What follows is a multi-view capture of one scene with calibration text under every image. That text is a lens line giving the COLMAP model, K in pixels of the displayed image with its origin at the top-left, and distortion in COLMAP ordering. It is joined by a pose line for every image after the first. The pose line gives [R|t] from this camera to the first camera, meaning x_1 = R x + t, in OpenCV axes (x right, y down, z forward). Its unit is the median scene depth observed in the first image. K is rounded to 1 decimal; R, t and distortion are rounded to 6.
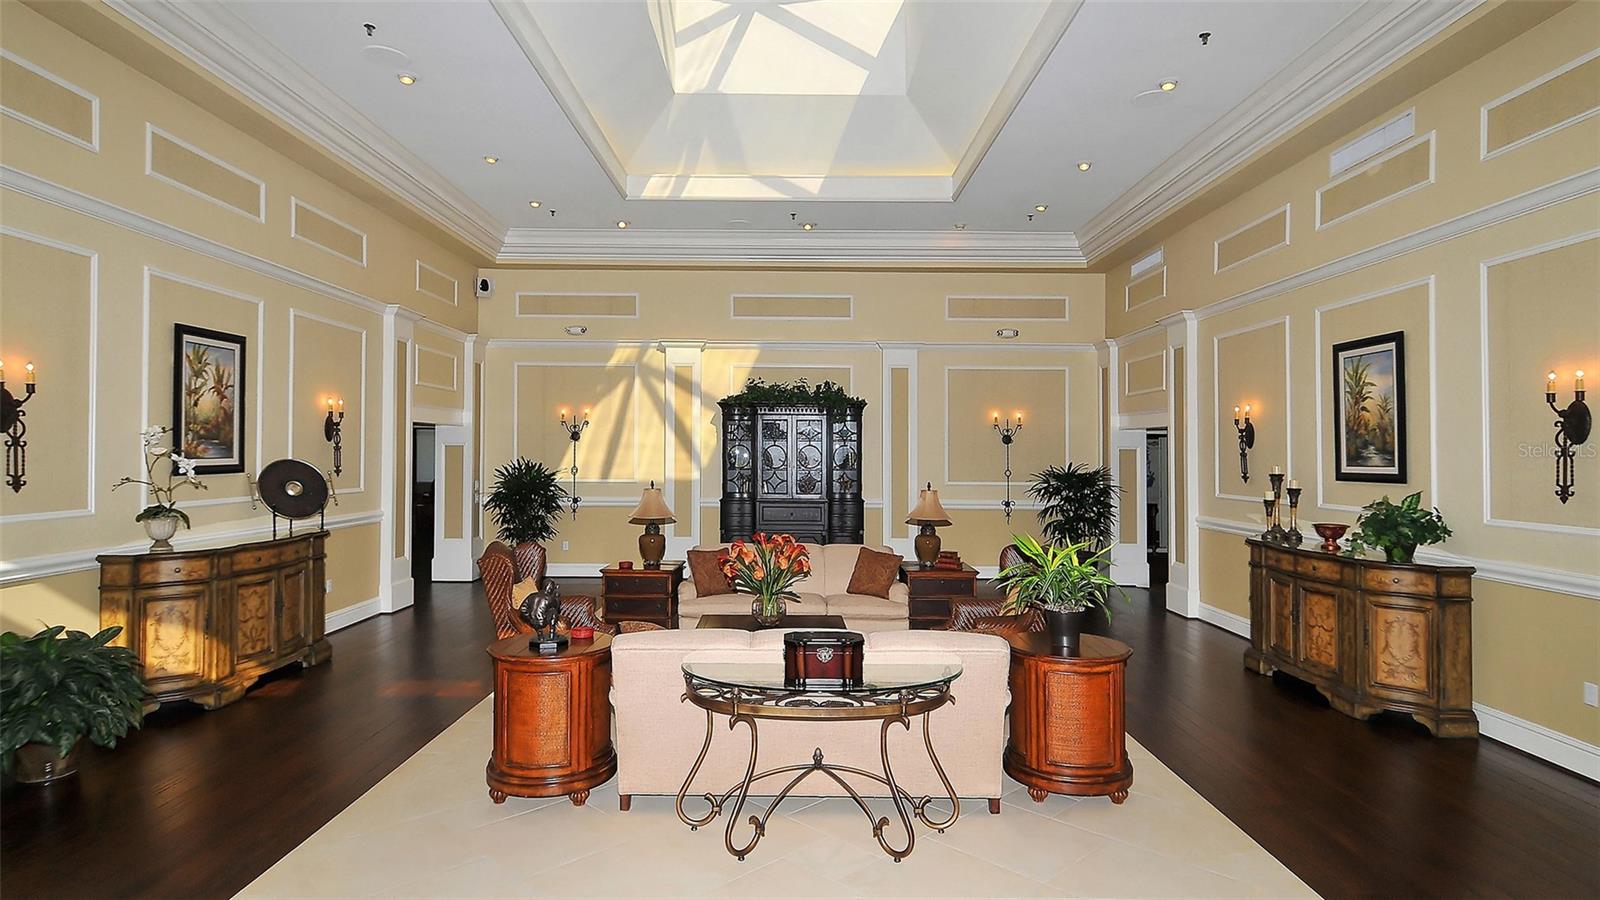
lens RADIAL K [[881.3, 0, 800.0], [0, 881.3, 450.0], [0, 0, 1]] dist [0.006415, 0.000509]
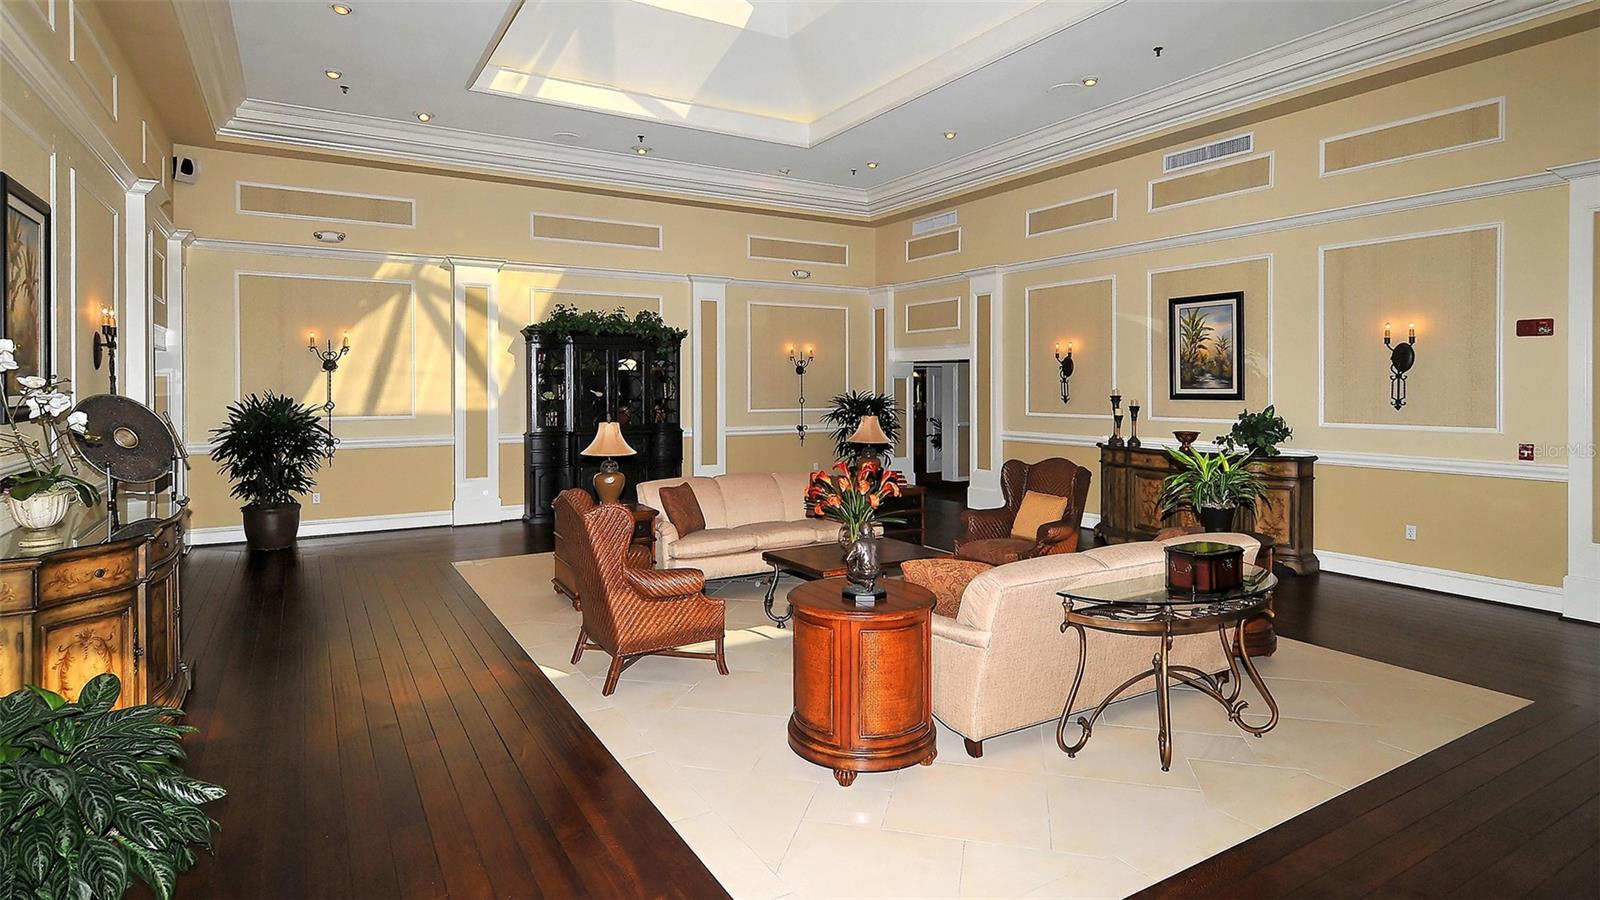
lens RADIAL K [[810.8, 0, 799.5], [0, 810.8, 394.7], [0, 0, 1]] dist [0.012477, -0.000537]
pose [[0.856004, -0.013022, 0.516805, -0.436220], [0.005120, 0.999847, 0.016713, 0.002835], [-0.516943, -0.011660, 0.855940, 0.192538]]
